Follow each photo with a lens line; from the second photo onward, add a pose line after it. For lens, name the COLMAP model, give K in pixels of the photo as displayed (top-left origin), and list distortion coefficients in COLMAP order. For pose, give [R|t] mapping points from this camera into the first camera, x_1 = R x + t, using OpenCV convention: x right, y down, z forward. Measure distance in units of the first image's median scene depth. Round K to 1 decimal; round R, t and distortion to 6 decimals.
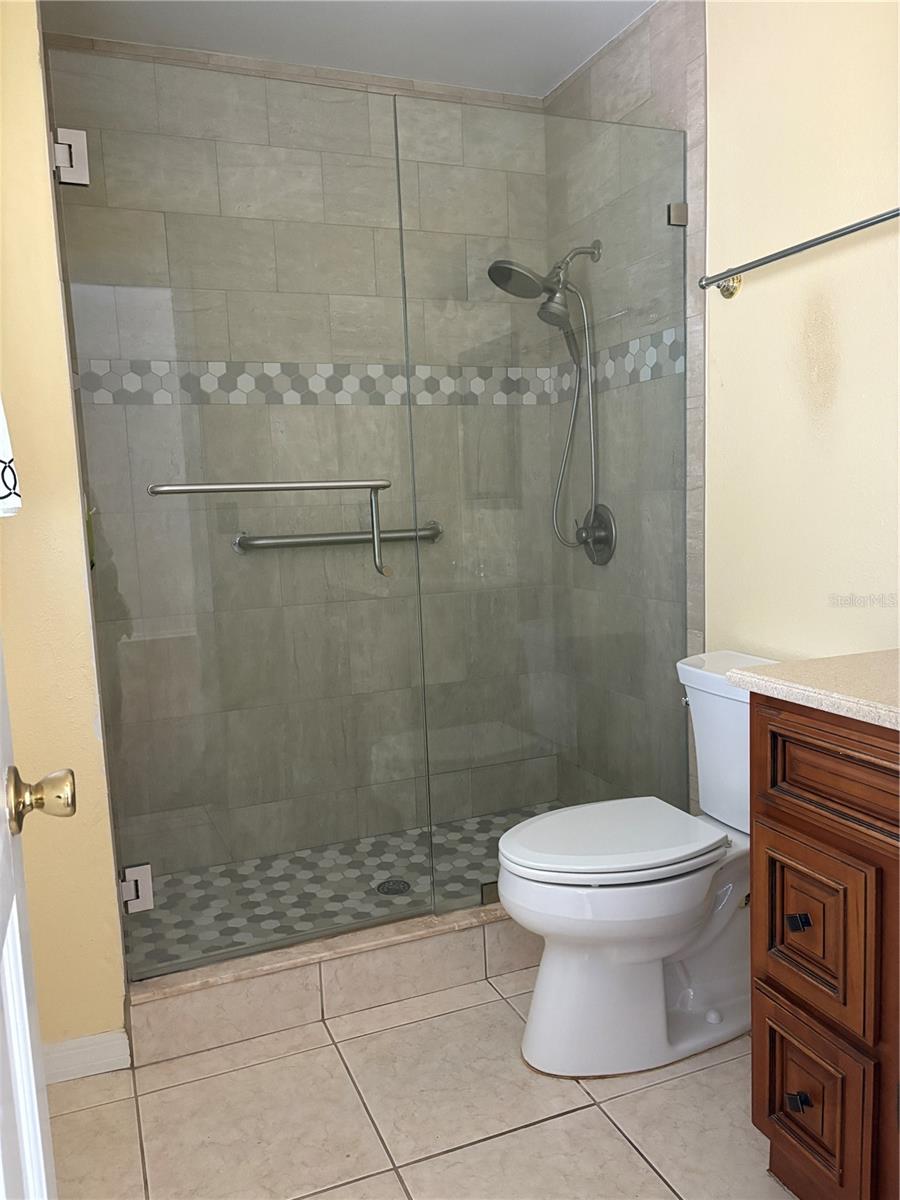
lens RADIAL K [[908.0, 0, 454.3], [0, 908.0, 599.9], [0, 0, 1]] dist [0.031983, -0.027428]
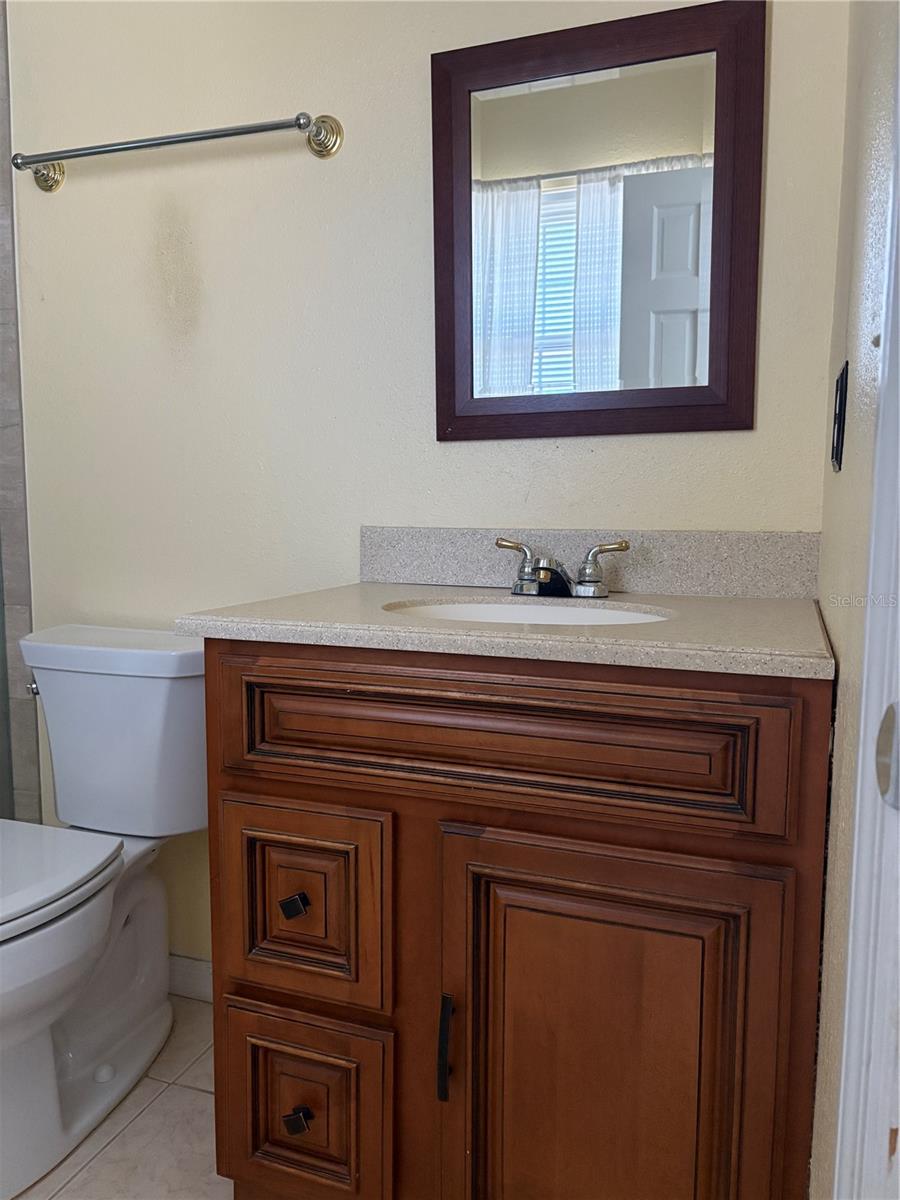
lens RADIAL K [[908.0, 0, 448.0], [0, 908.0, 605.3], [0, 0, 1]] dist [0.031983, -0.027428]
pose [[0.667131, -0.041989, 0.743756, -0.135698], [0.049601, 0.998698, 0.011891, 0.074035], [-0.743288, 0.028958, 0.668345, 0.321793]]
